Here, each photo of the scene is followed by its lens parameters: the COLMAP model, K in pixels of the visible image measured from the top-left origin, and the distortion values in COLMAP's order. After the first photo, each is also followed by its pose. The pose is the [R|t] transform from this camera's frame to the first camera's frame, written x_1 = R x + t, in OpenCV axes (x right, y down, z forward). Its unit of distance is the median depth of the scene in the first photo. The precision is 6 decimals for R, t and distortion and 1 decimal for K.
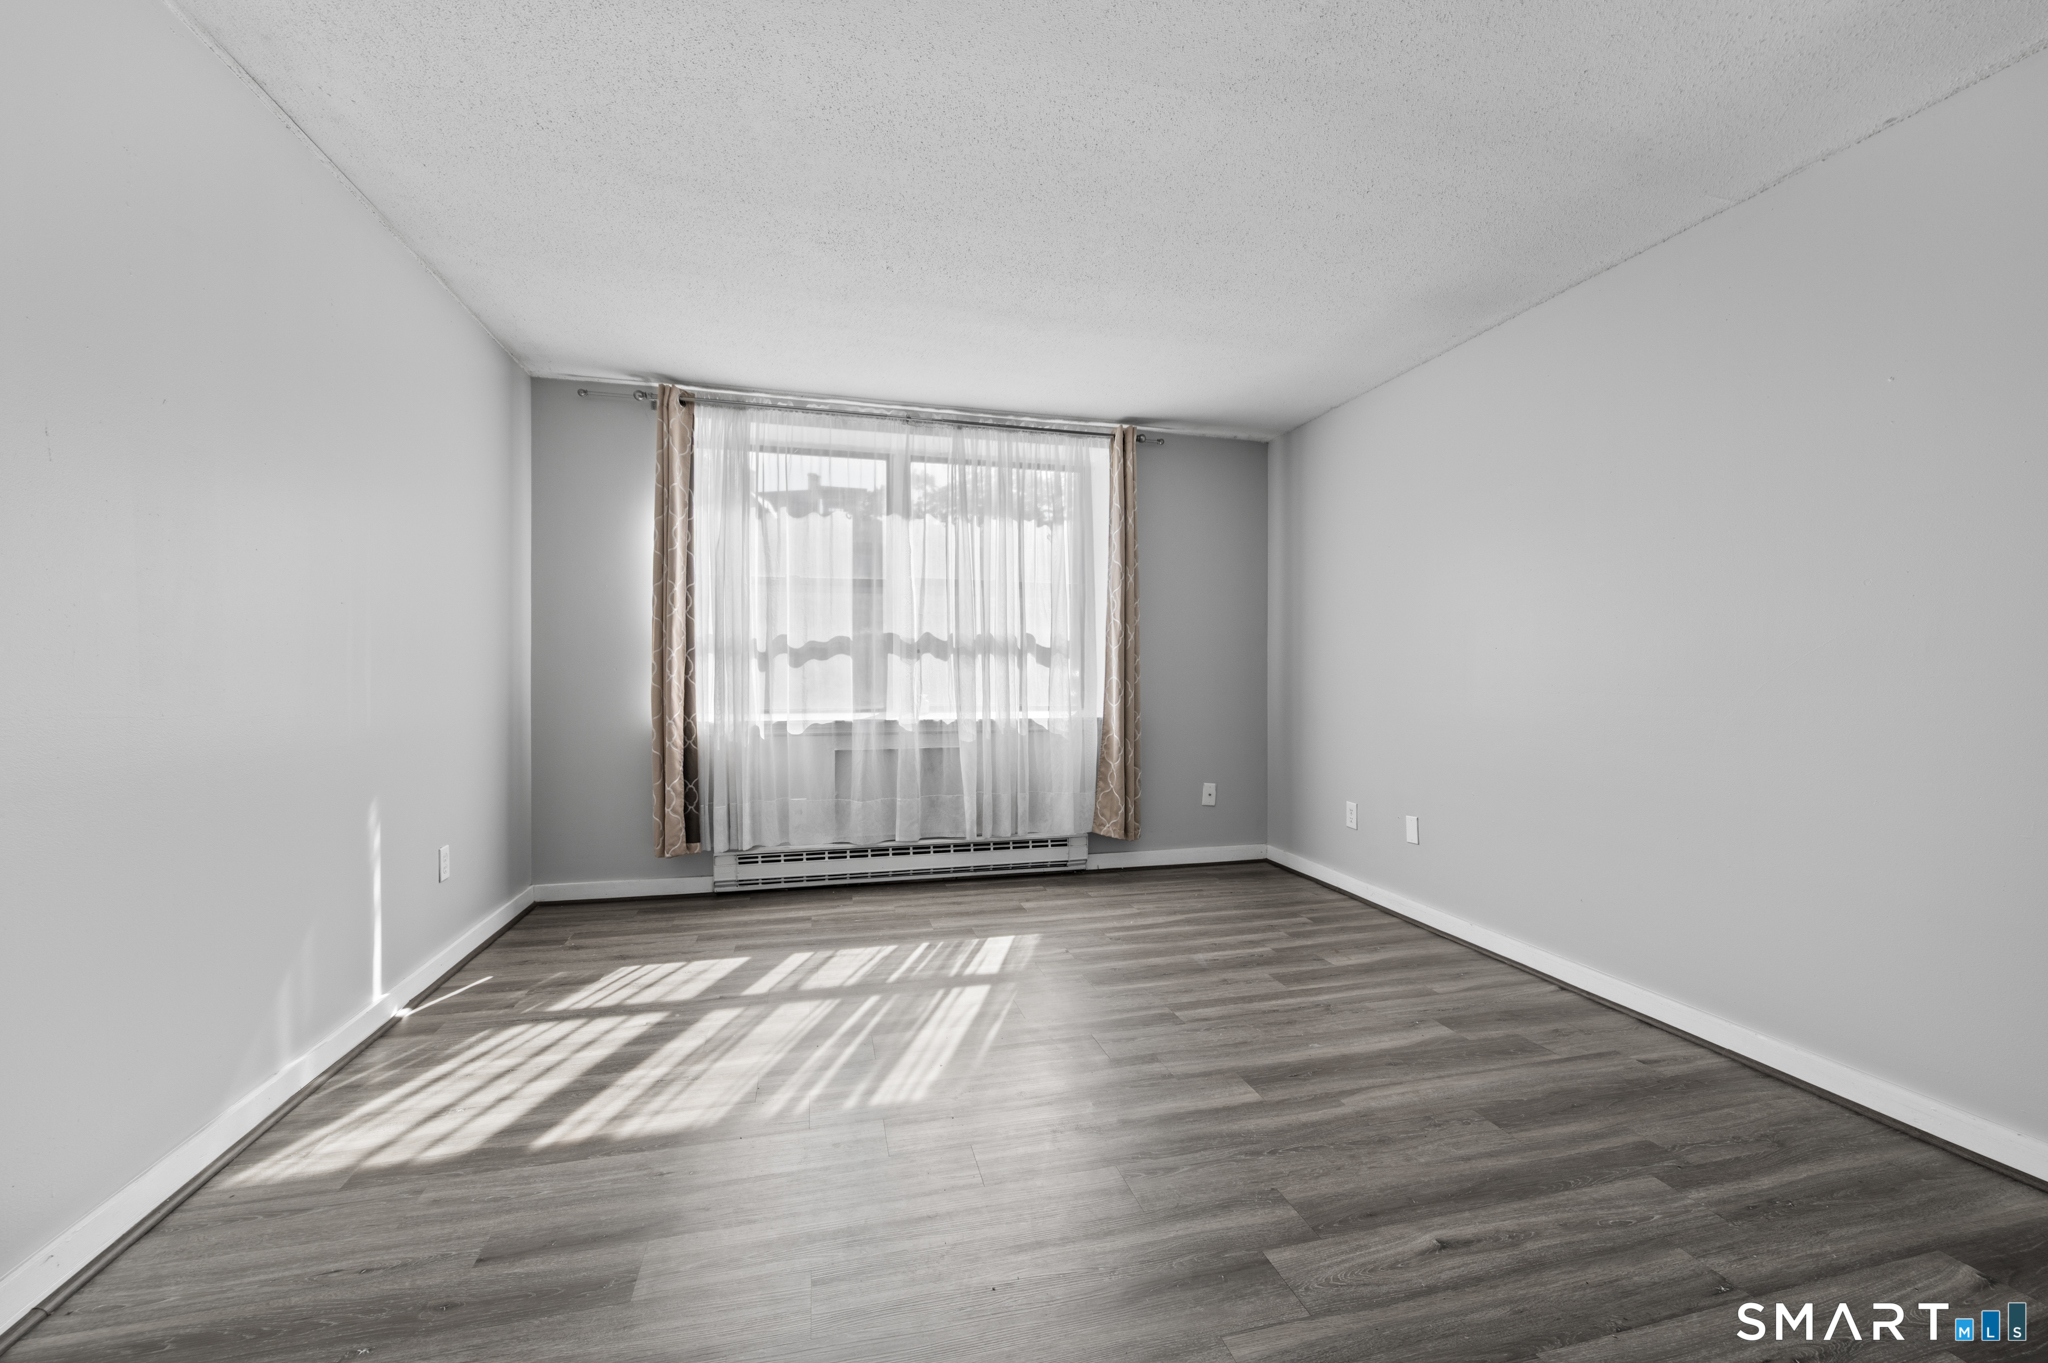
lens RADIAL K [[824.9, 0, 1035.6], [0, 824.9, 675.9], [0, 0, 1]] dist [-0.000885, -0.000030]
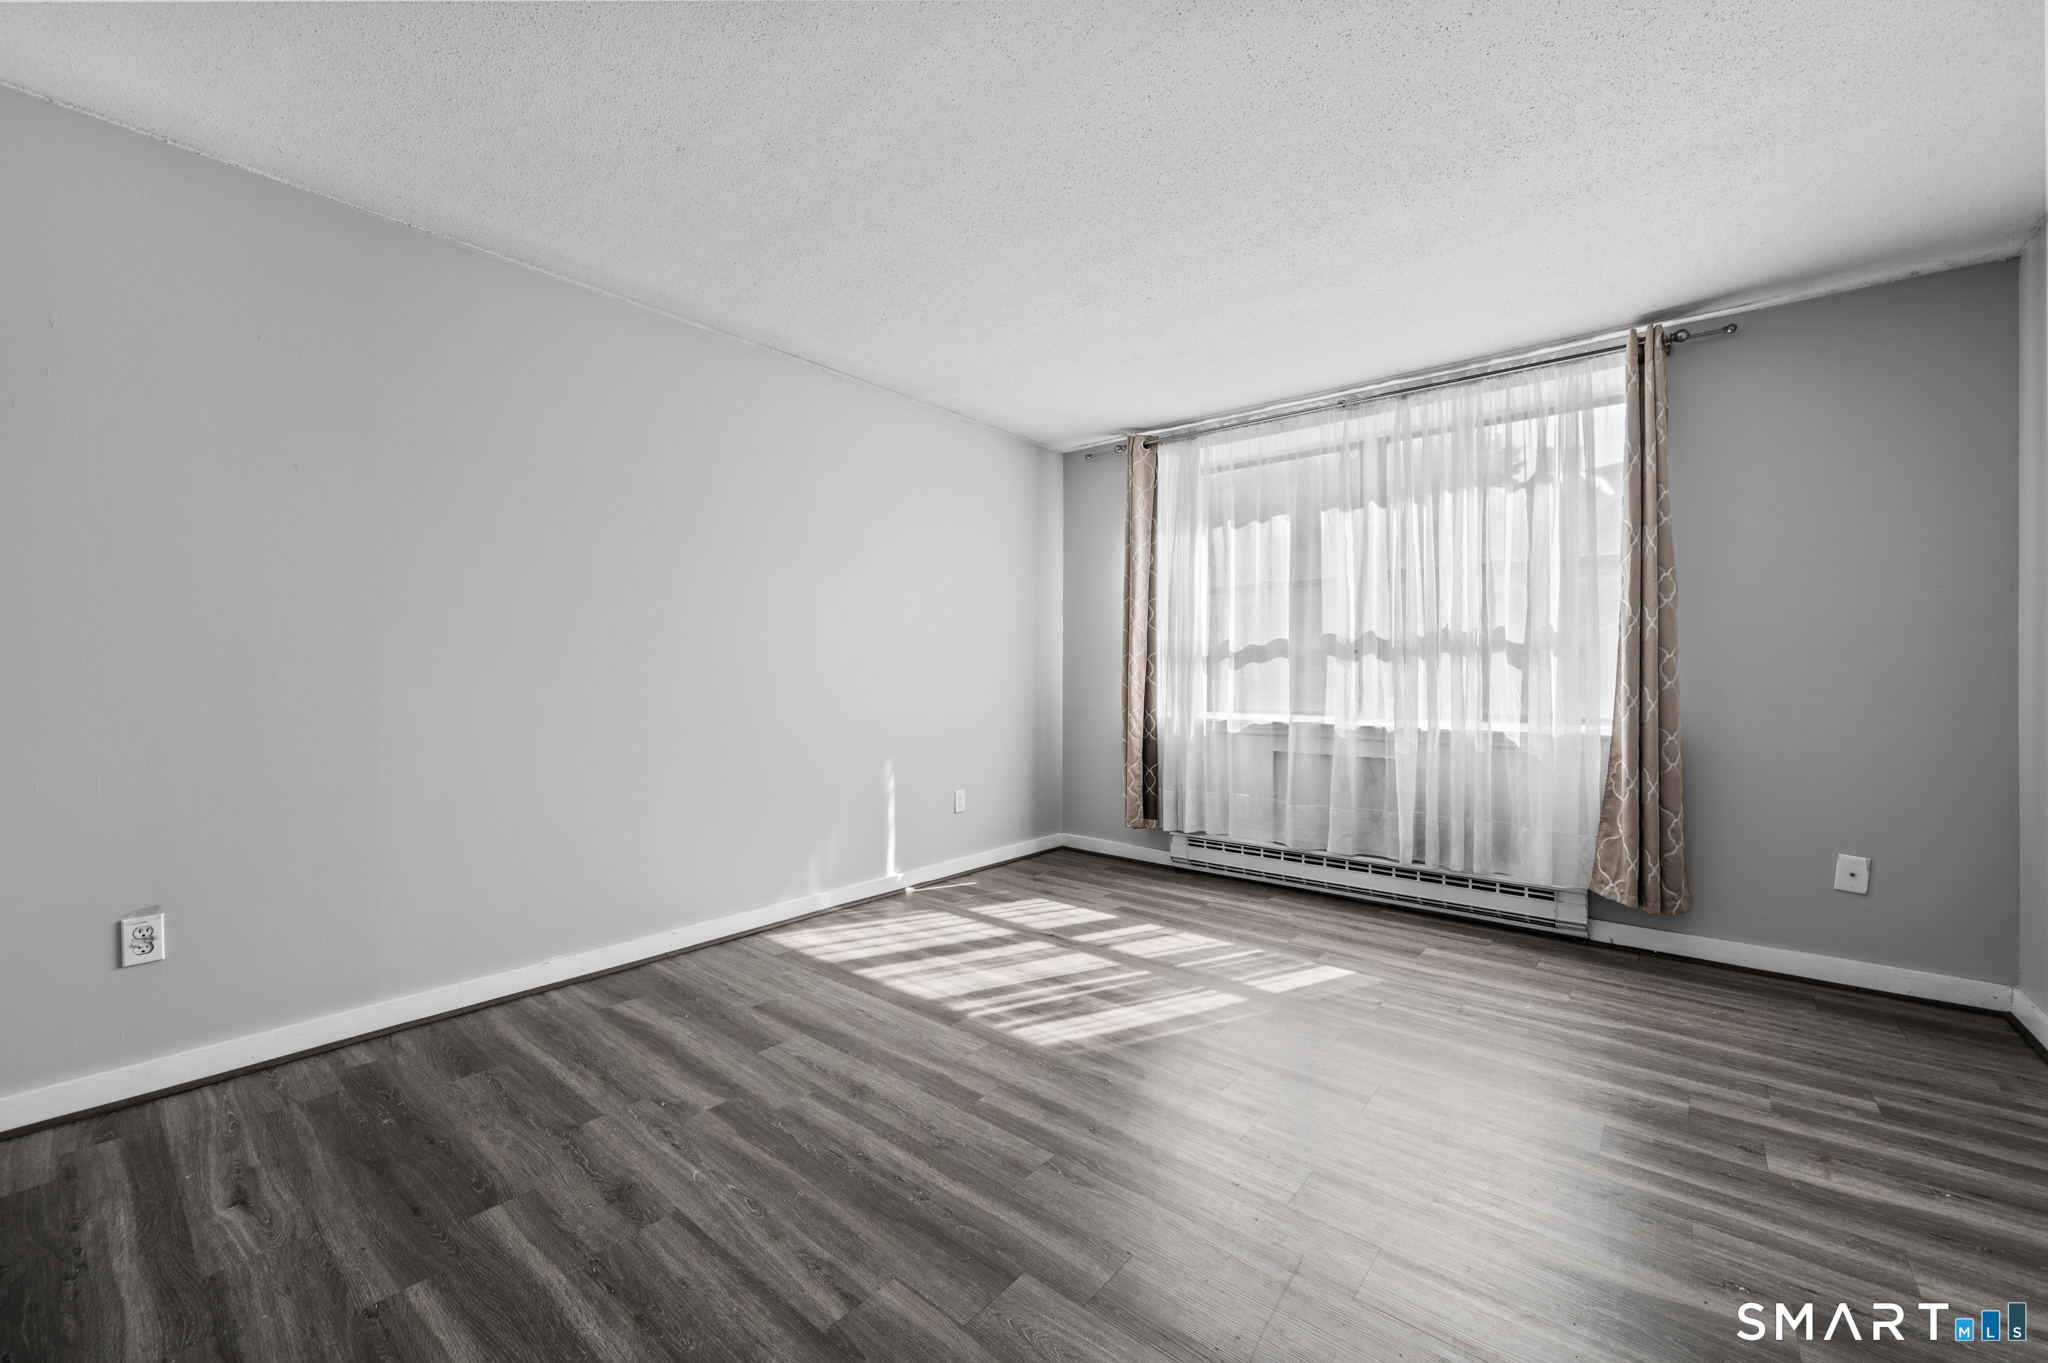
lens RADIAL K [[824.9, 0, 1035.6], [0, 824.9, 675.9], [0, 0, 1]] dist [-0.000885, -0.000030]
pose [[0.576080, 0.002066, -0.817390, 0.449219], [-0.005623, 0.999983, -0.001436, 0.001003], [0.817374, 0.005423, 0.576082, 0.189645]]
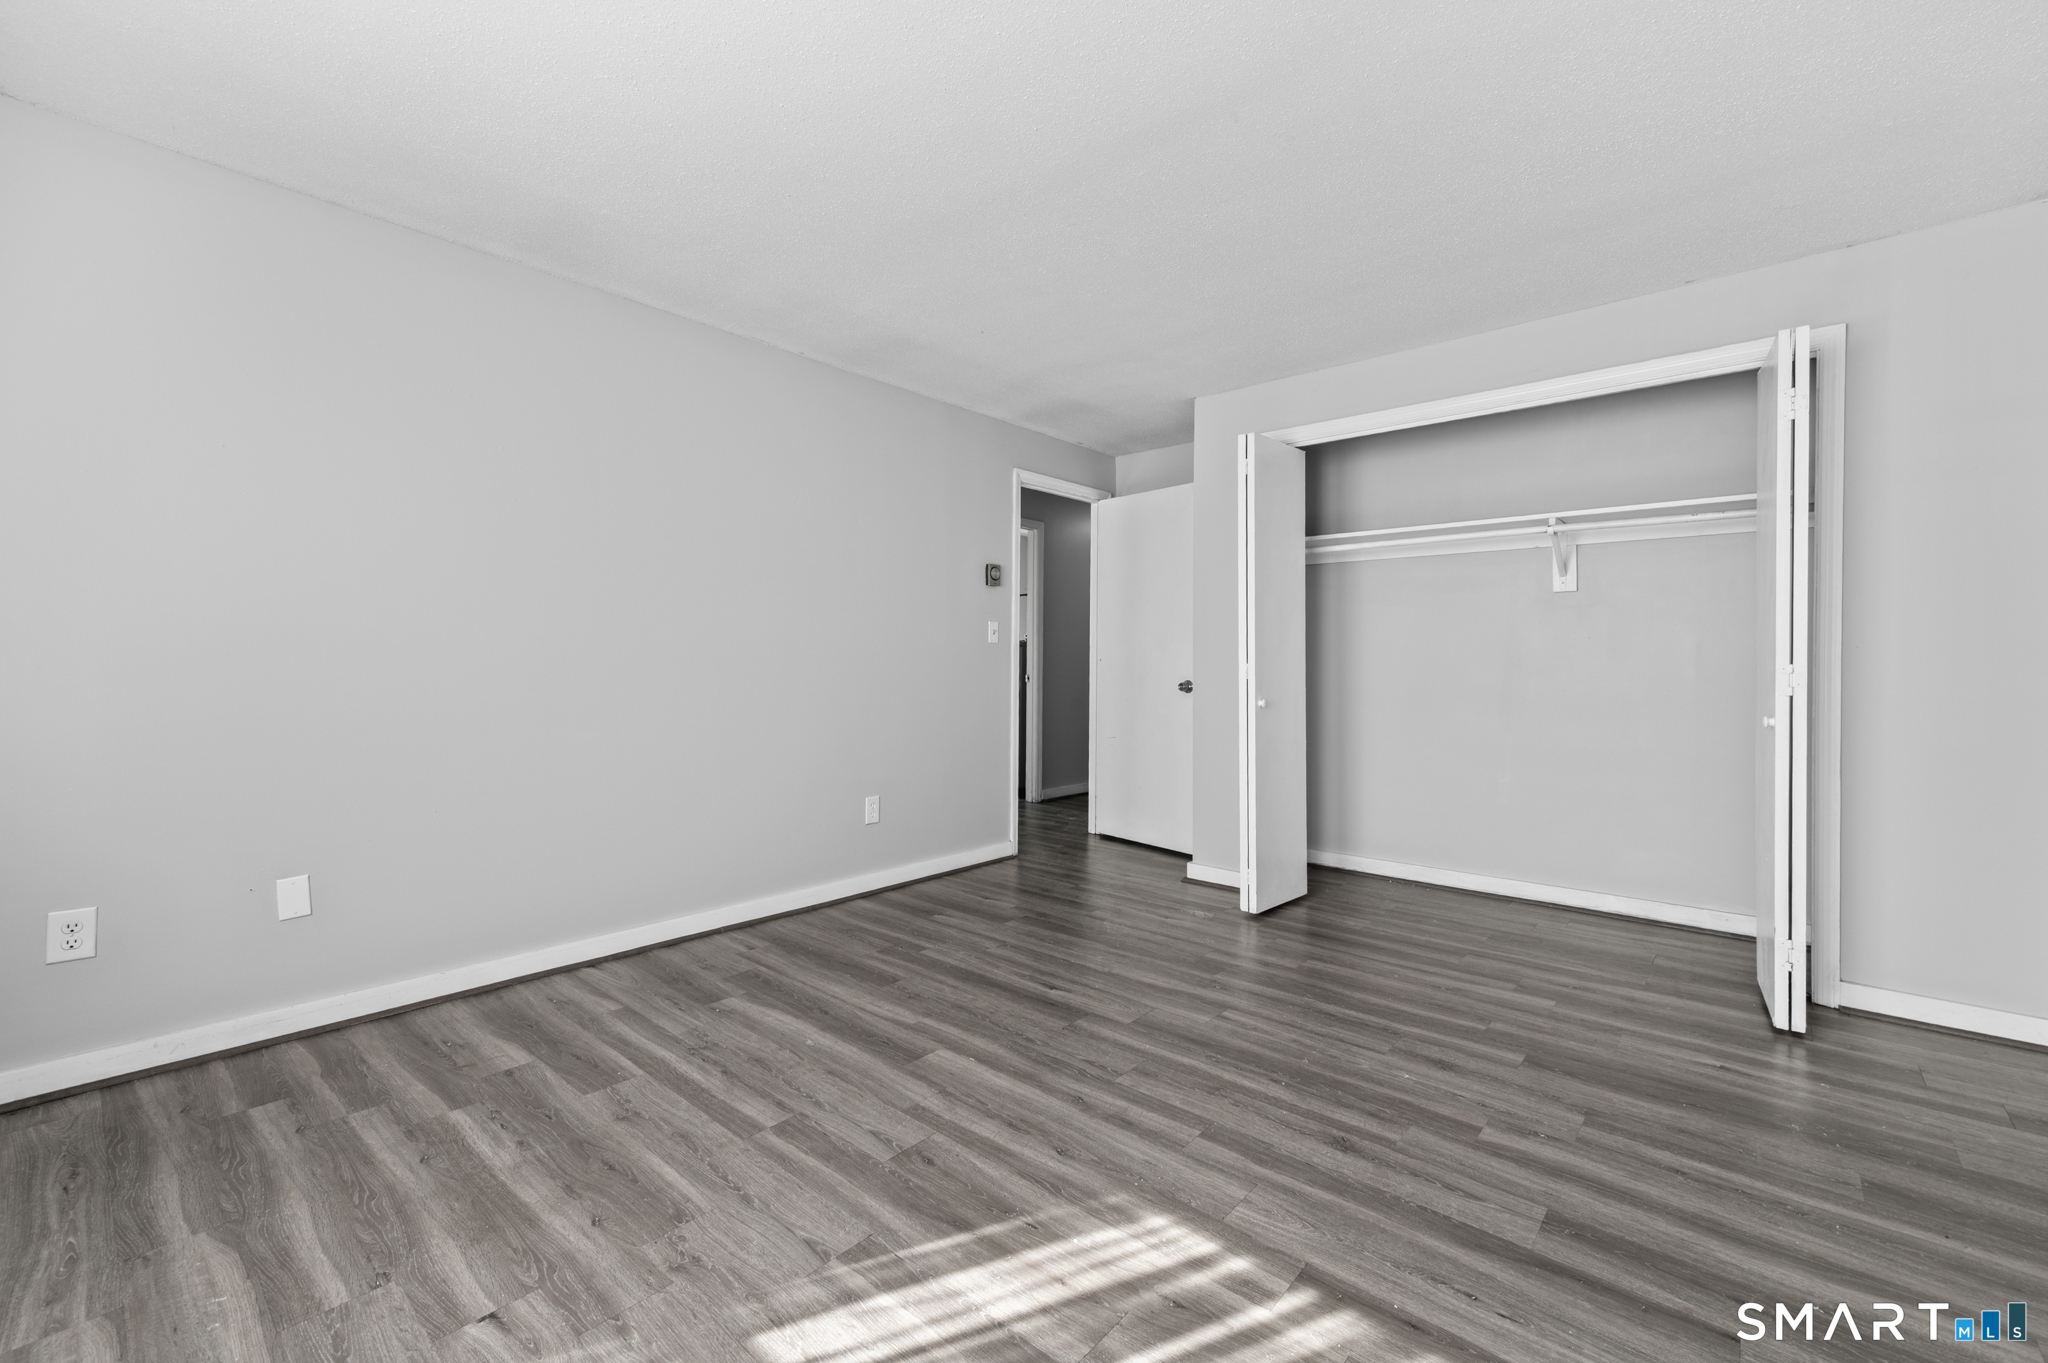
lens RADIAL K [[824.9, 0, 1035.6], [0, 824.9, 675.9], [0, 0, 1]] dist [-0.000885, -0.000030]
pose [[-0.556096, -0.020191, 0.830873, -0.396740], [-0.004822, 0.999766, 0.021068, -0.005278], [-0.831104, 0.007710, -0.556064, 0.853910]]
